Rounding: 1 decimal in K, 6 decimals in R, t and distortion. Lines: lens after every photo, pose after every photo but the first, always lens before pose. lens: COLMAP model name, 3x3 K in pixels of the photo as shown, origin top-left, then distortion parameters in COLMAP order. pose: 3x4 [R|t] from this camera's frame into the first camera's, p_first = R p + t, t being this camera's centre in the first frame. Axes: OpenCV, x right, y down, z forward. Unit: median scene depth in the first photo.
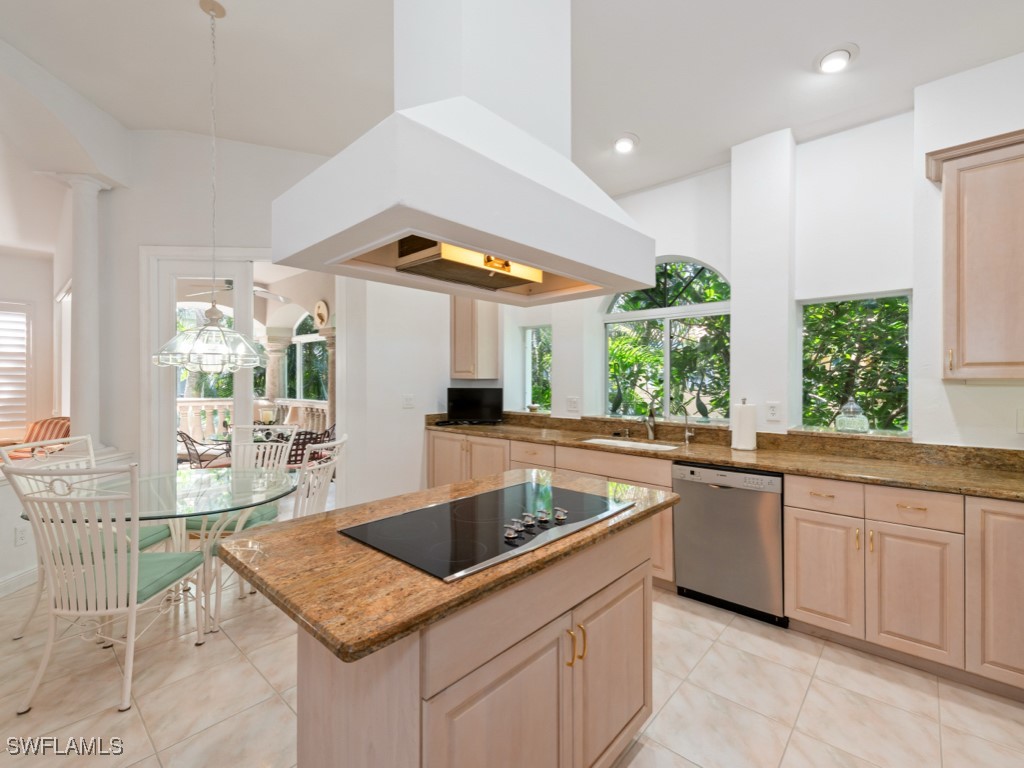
lens RADIAL K [[455.2, 0, 500.2], [0, 455.2, 379.4], [0, 0, 1]] dist [0.000810, -0.000067]
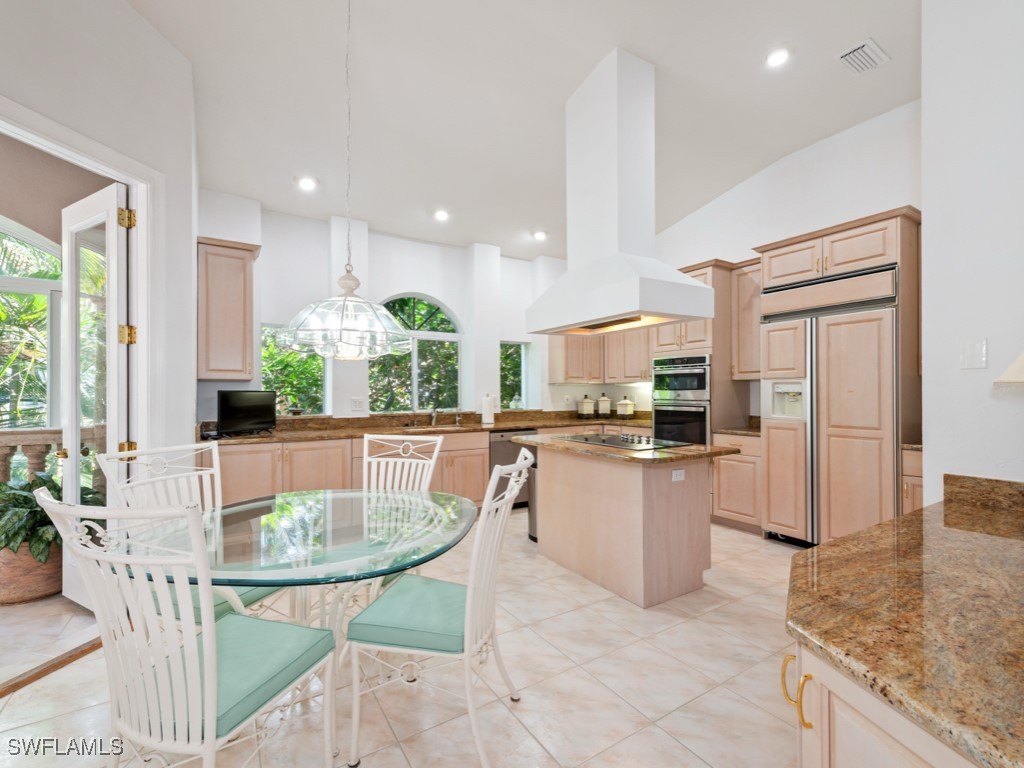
lens RADIAL K [[457.8, 0, 513.6], [0, 457.8, 394.0], [0, 0, 1]] dist [0.000075, -0.000085]
pose [[0.245219, 0.000495, 0.969468, -0.577668], [0.007990, 0.999965, -0.002532, 0.024669], [-0.969435, 0.008367, 0.245206, 0.251354]]
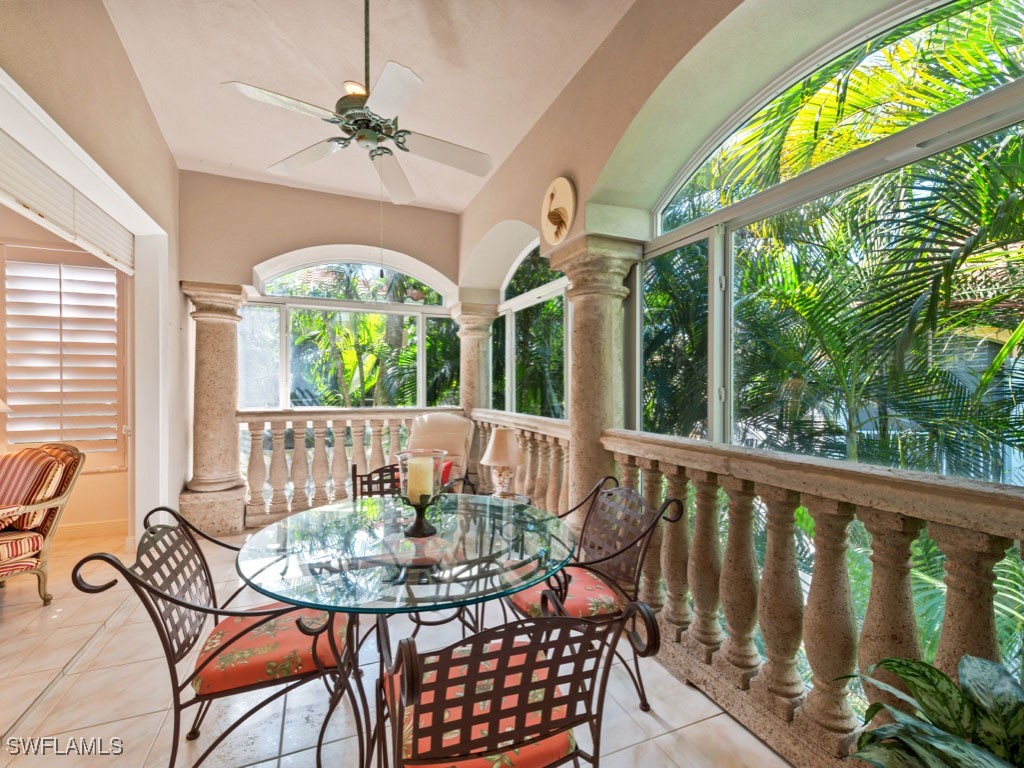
lens RADIAL K [[455.2, 0, 500.2], [0, 455.2, 379.4], [0, 0, 1]] dist [0.000810, -0.000067]
pose [[0.904624, -0.004136, -0.426191, -0.313079], [-0.002974, 0.999867, -0.016017, 0.018953], [0.426201, 0.015757, 0.904491, 0.716140]]
